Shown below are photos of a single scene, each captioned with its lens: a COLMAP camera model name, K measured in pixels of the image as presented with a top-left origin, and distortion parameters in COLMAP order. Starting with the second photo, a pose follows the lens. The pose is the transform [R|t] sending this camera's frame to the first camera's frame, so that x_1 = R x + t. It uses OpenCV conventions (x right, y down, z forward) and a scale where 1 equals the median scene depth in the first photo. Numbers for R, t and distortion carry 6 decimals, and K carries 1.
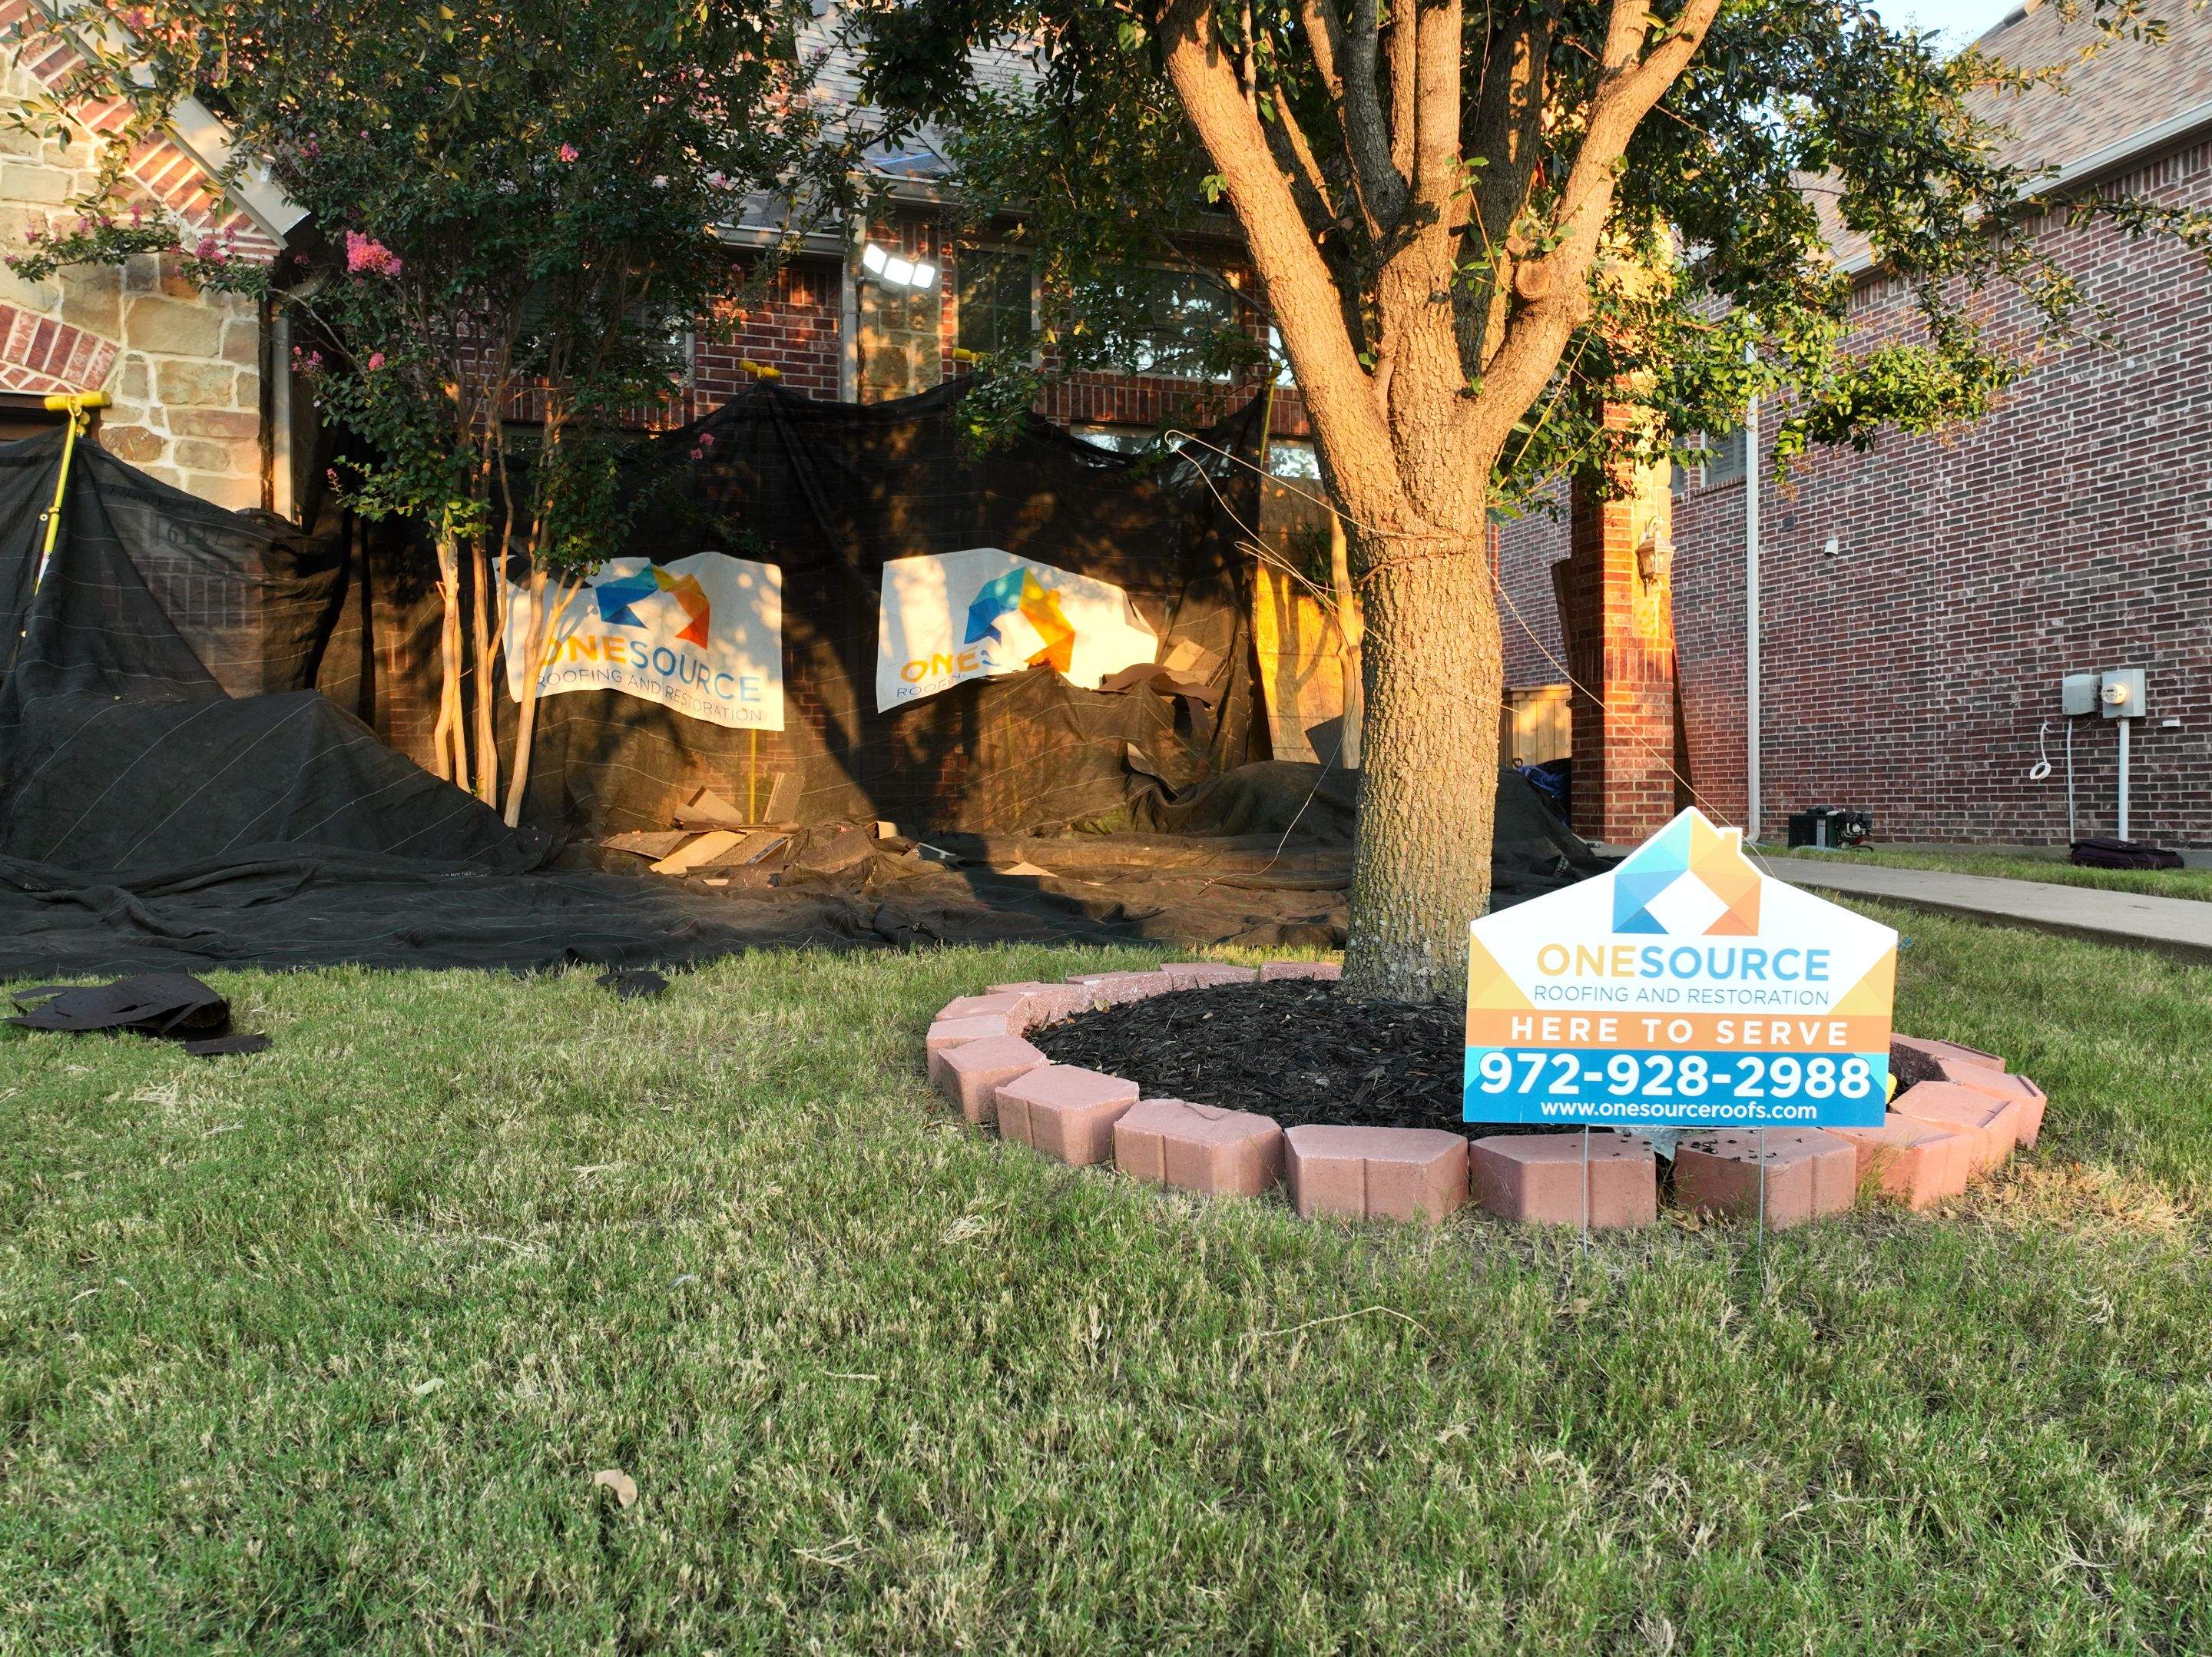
lens RADIAL K [[1557.1, 0, 1106.0], [0, 1557.1, 828.5], [0, 0, 1]] dist [-0.005544, 0.025876]
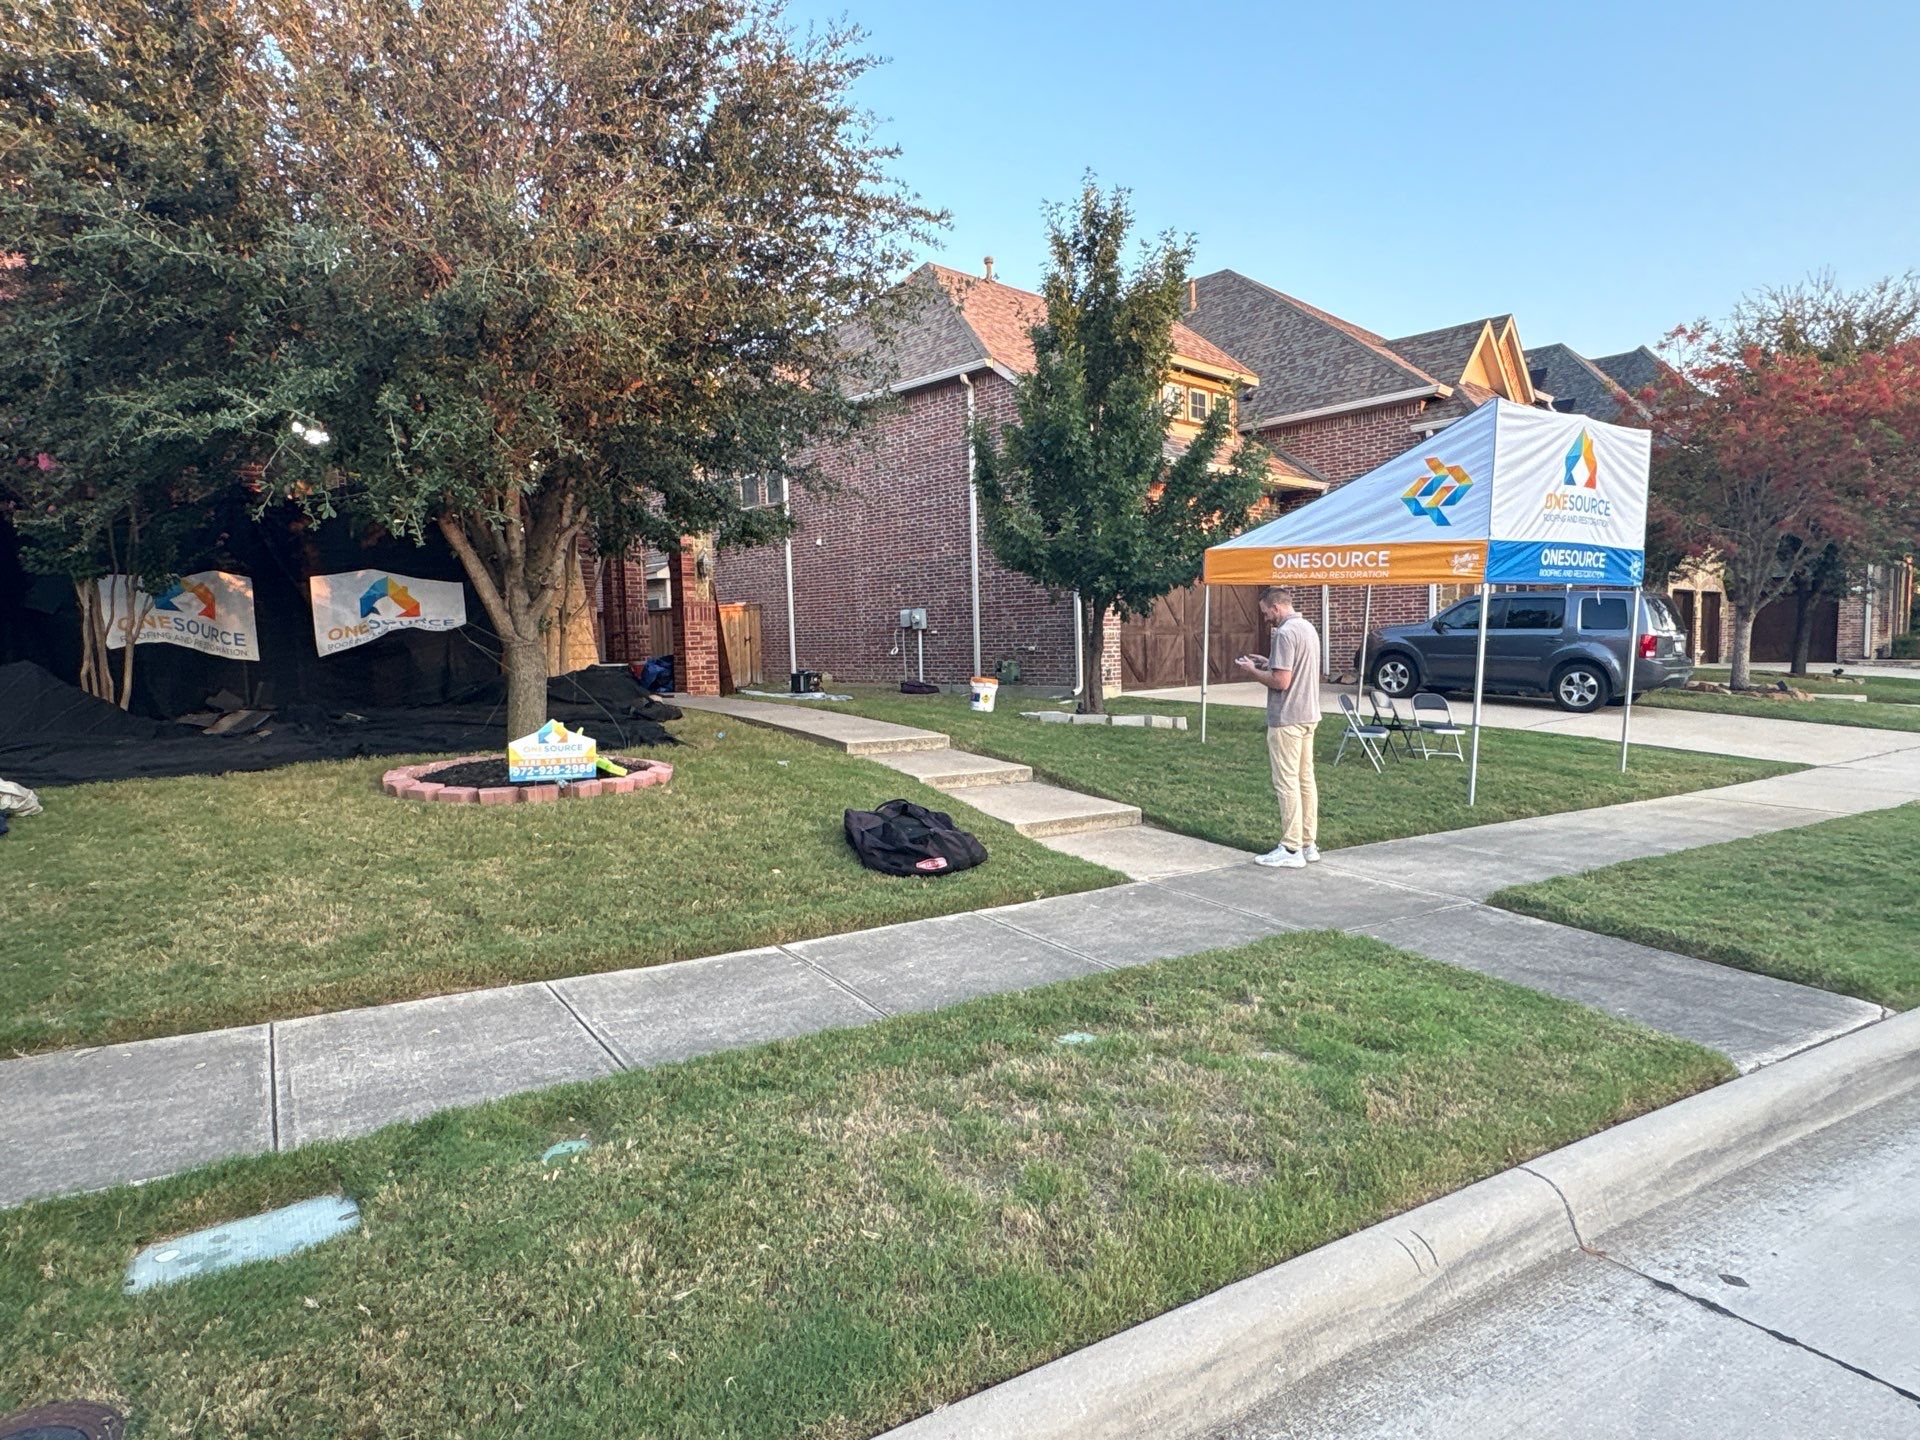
lens RADIAL K [[1283.0, 0, 1085.4], [0, 1283.0, 704.7], [0, 0, 1]] dist [0.031099, -0.075713]
pose [[0.896920, -0.051101, 0.439230, 0.044662], [0.028897, 0.997950, 0.057095, -0.153549], [-0.441248, -0.038517, 0.896558, -2.200647]]
